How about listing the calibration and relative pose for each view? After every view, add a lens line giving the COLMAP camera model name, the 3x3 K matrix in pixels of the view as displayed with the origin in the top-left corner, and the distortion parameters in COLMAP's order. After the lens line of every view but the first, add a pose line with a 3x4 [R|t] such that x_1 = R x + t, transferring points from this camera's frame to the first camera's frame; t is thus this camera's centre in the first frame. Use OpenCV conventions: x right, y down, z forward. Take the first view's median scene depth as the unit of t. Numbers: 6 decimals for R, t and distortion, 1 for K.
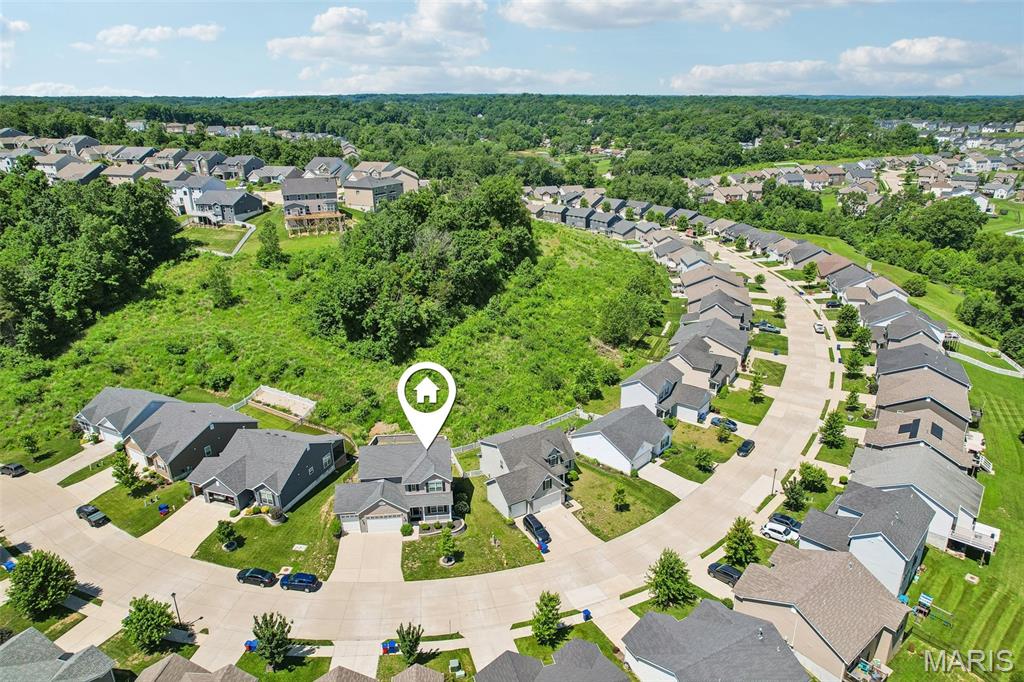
lens RADIAL K [[669.7, 0, 512.0], [0, 669.7, 341.0], [0, 0, 1]] dist [-0.062695, 0.055020]
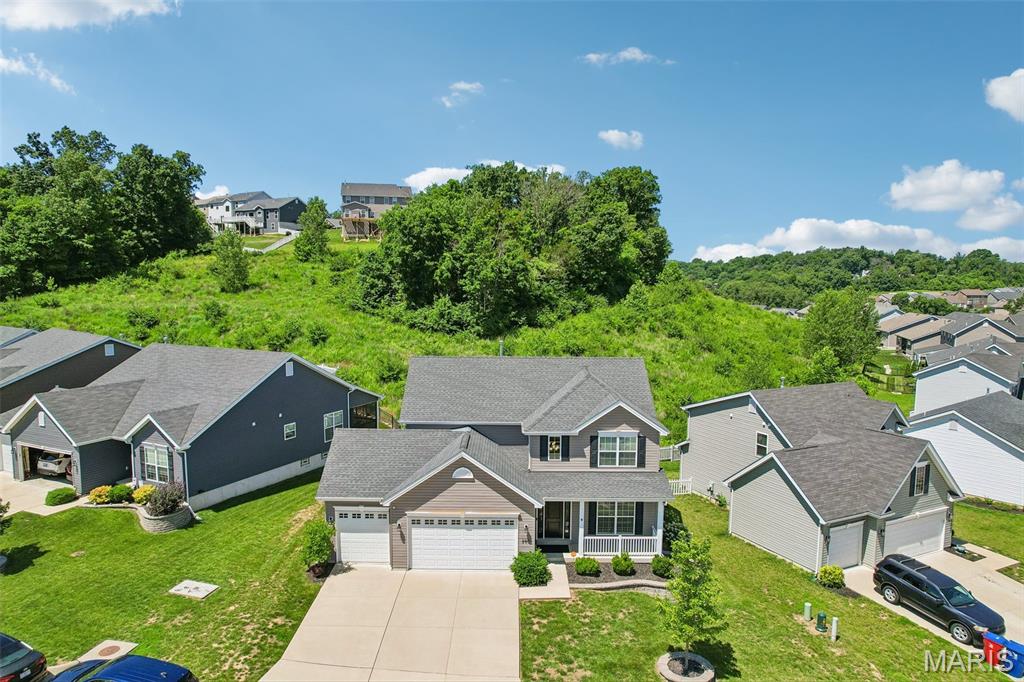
lens RADIAL K [[669.7, 0, 512.0], [0, 669.7, 341.0], [0, 0, 1]] dist [-0.062695, 0.055020]
pose [[0.994391, 0.038347, -0.098566, -0.097459], [-0.061164, 0.968807, -0.240150, 0.177922], [0.086282, 0.244832, 0.965719, 0.461368]]
